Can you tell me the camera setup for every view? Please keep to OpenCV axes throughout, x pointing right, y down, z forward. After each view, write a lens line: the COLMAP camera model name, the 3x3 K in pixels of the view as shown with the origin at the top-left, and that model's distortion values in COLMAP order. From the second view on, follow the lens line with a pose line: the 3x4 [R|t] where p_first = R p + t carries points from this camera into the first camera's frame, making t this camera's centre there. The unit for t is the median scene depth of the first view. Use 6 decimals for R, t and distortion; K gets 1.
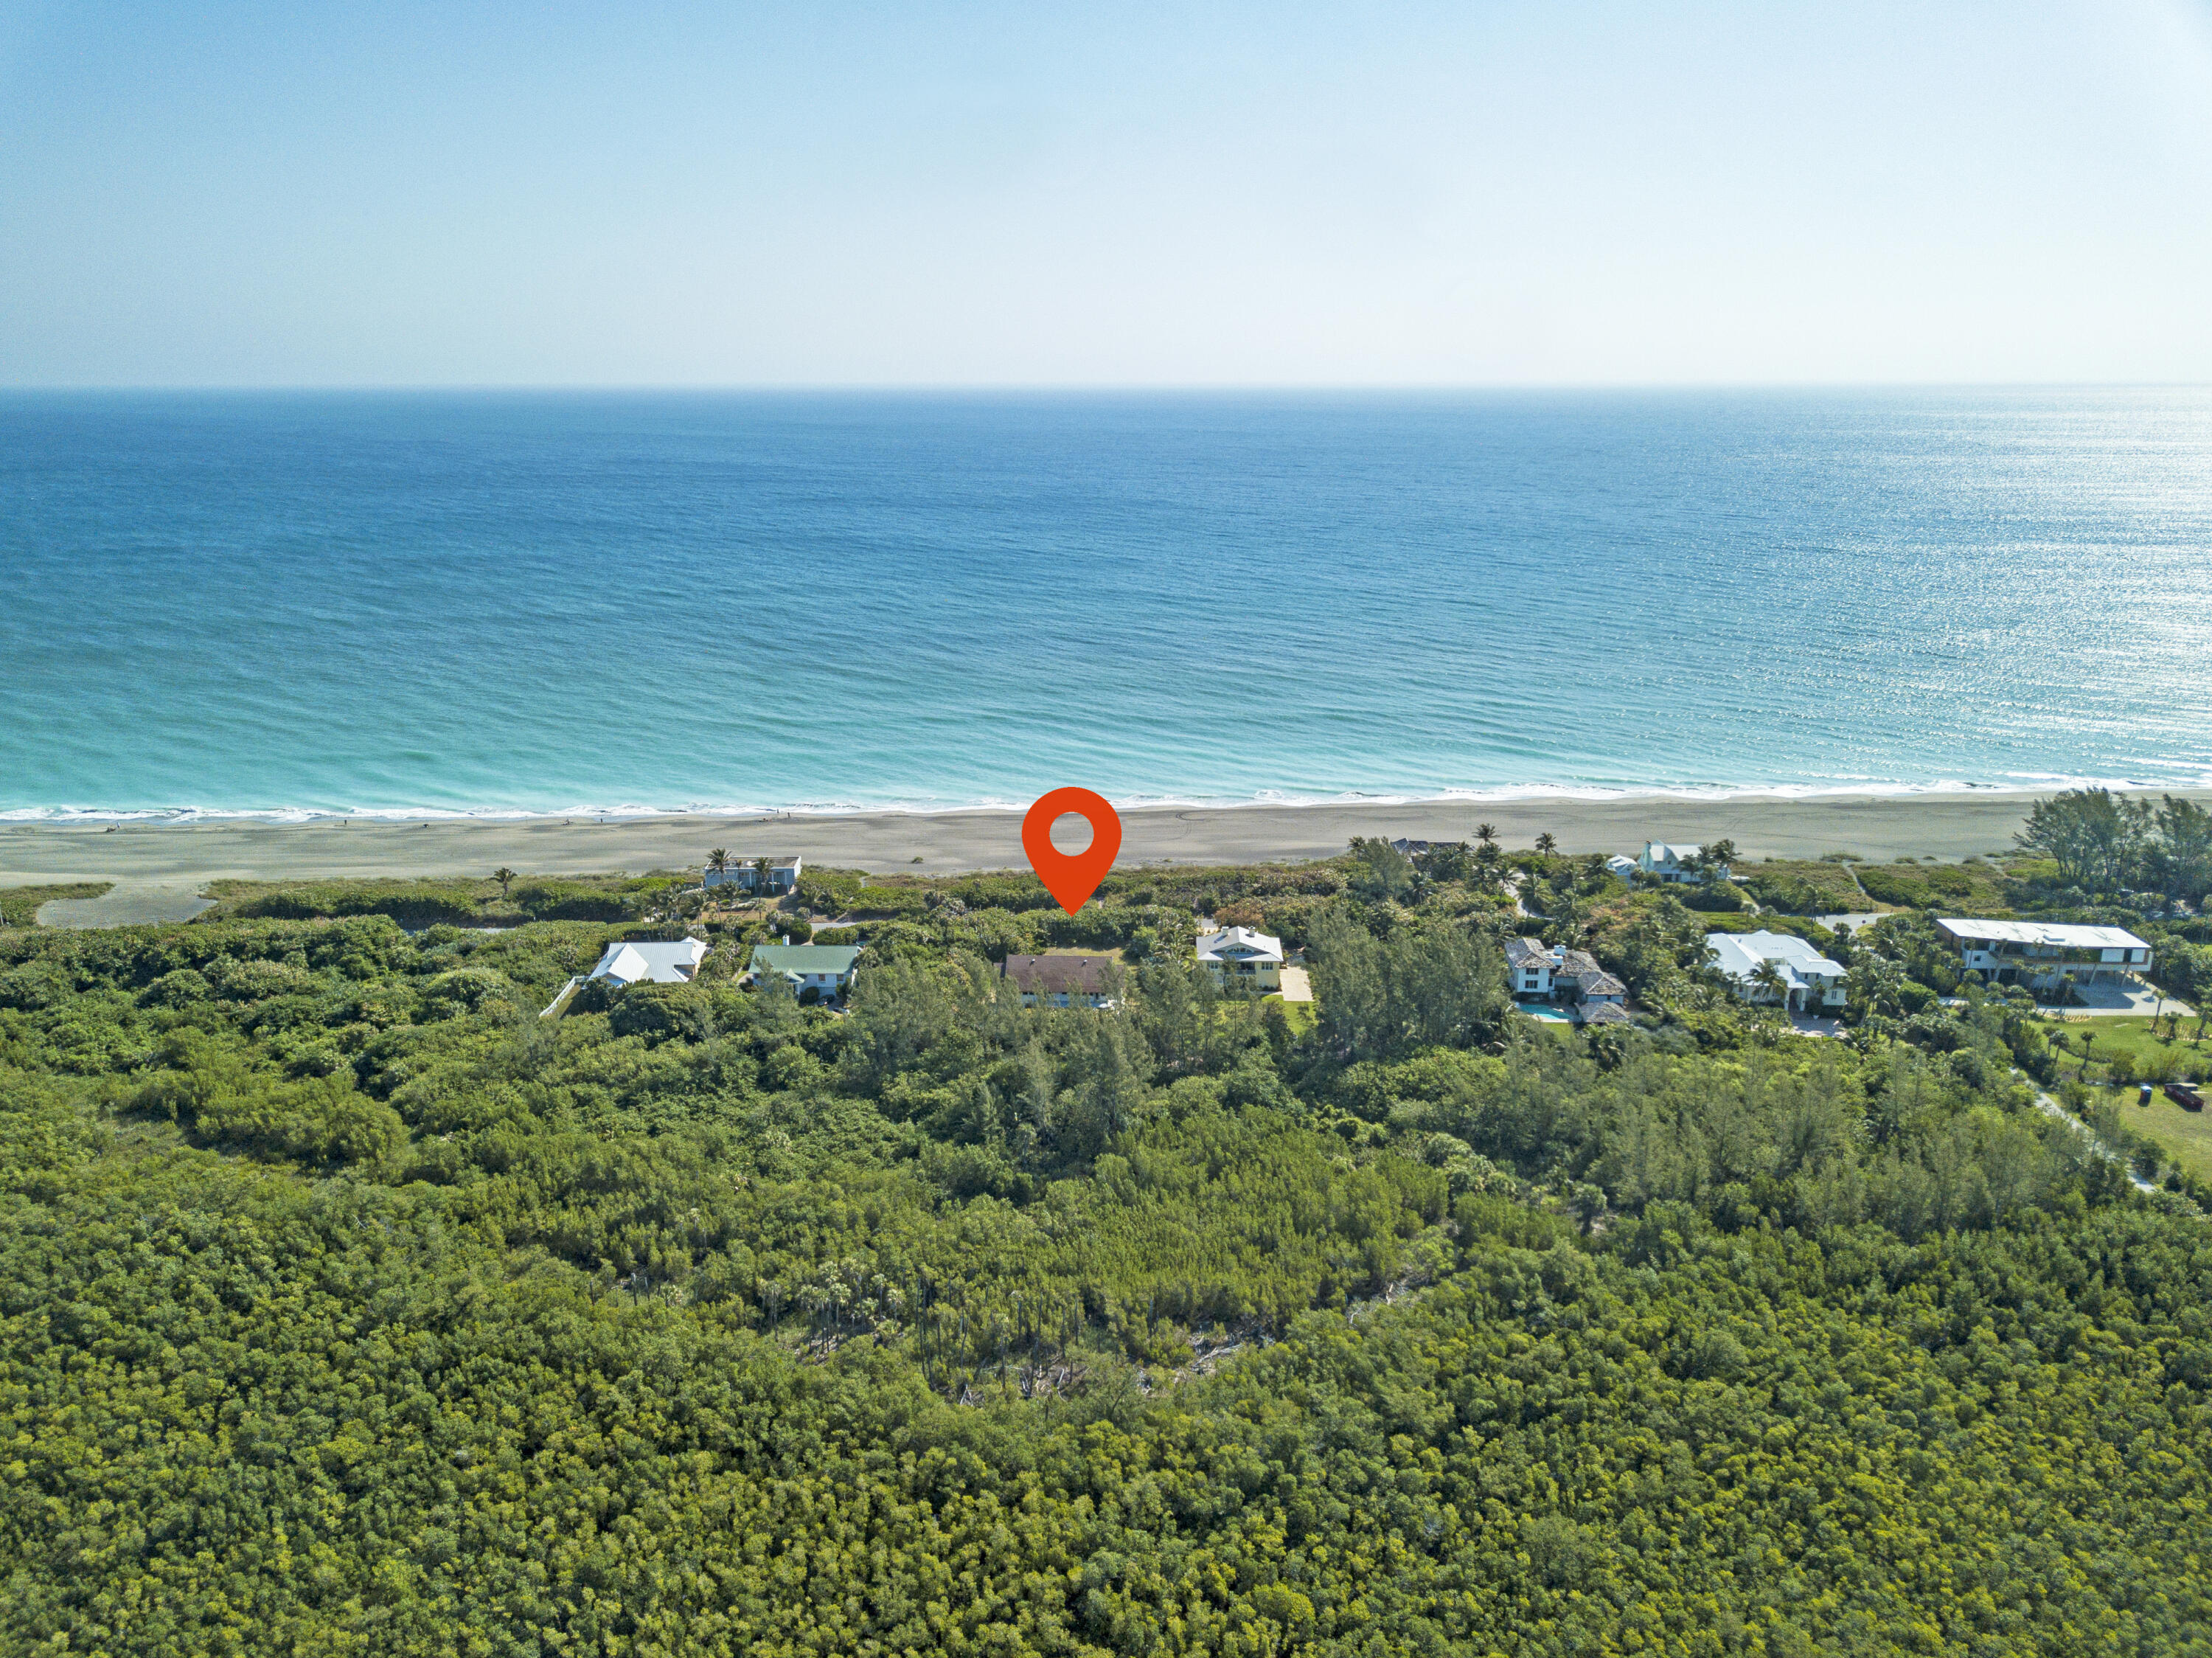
lens RADIAL K [[1667.4, 0, 1106.0], [0, 1667.4, 829.0], [0, 0, 1]] dist [0.048246, -0.078559]
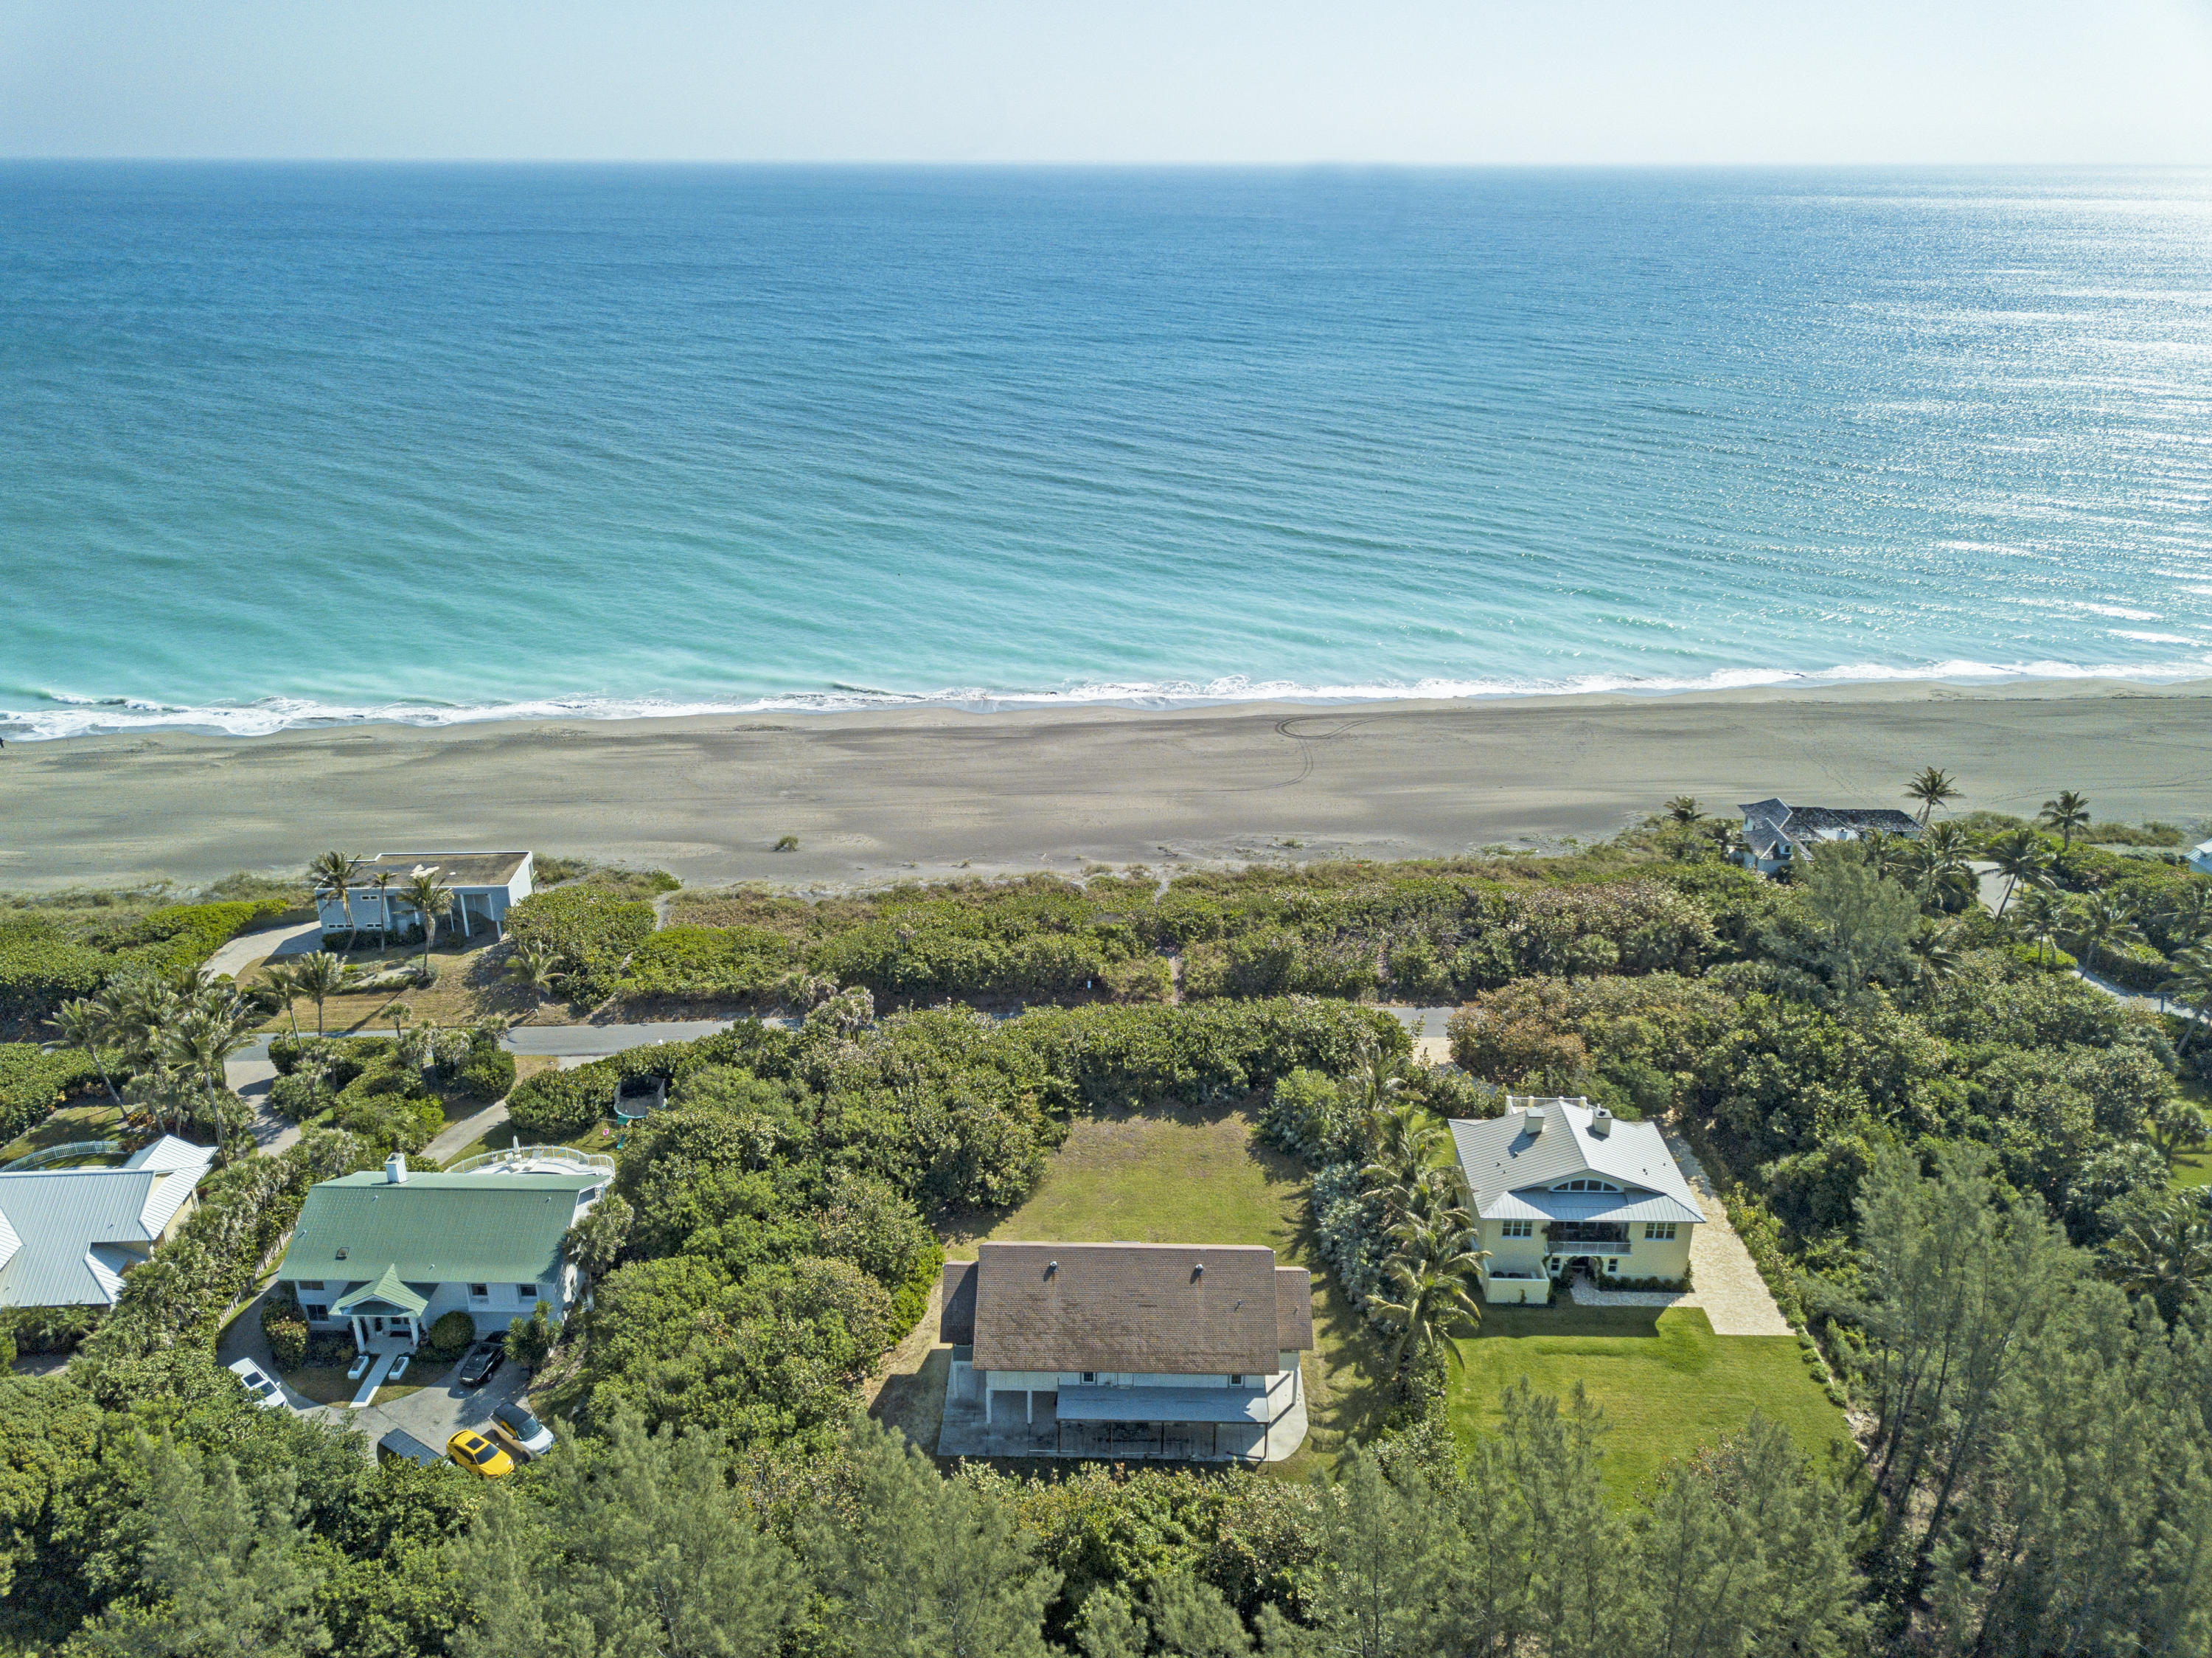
lens RADIAL K [[1667.4, 0, 1106.0], [0, 1667.4, 829.0], [0, 0, 1]] dist [0.048246, -0.078559]
pose [[0.999527, -0.003896, 0.030505, -0.038453], [0.000340, 0.993283, 0.115713, -0.049530], [-0.030751, -0.115647, 0.992814, 0.583062]]
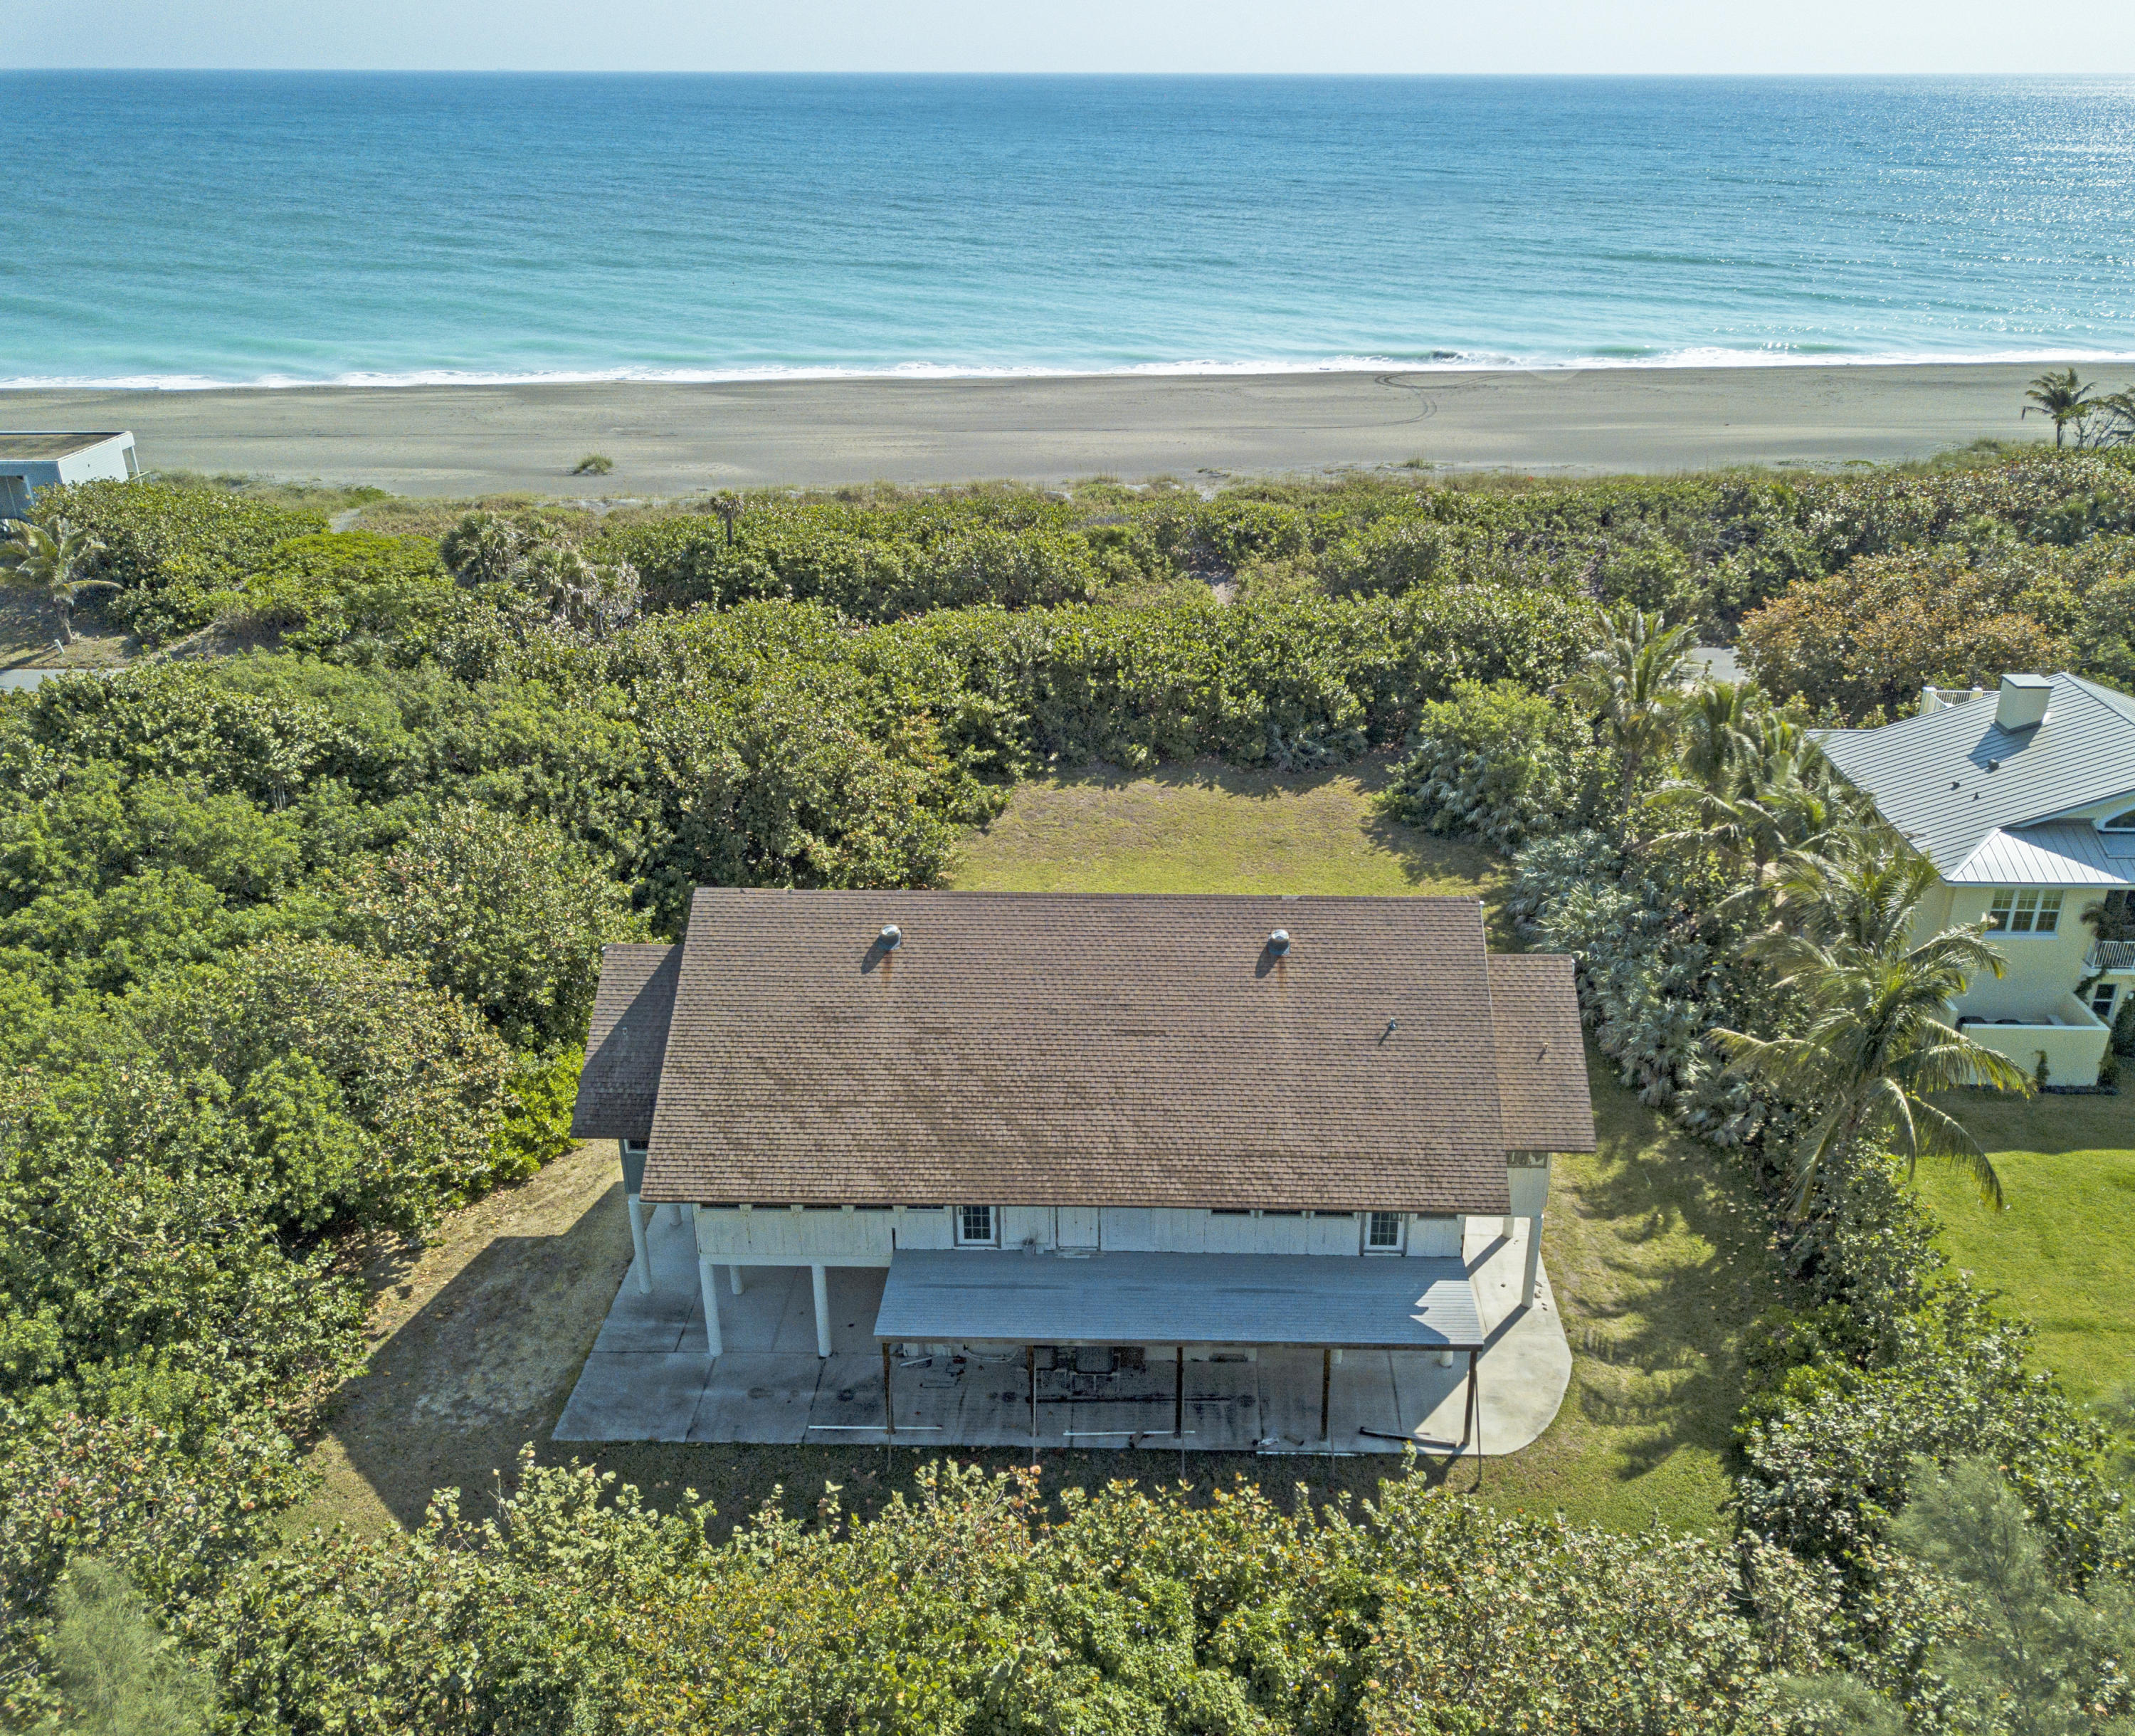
lens RADIAL K [[1735.1, 0, 1165.1], [0, 1735.1, 906.9], [0, 0, 1]] dist [0.011714, 0.000589]
pose [[0.999349, -0.007043, 0.035387, -0.023747], [0.000479, 0.983268, 0.182166, 0.045998], [-0.036078, -0.182031, 0.982631, 0.770663]]
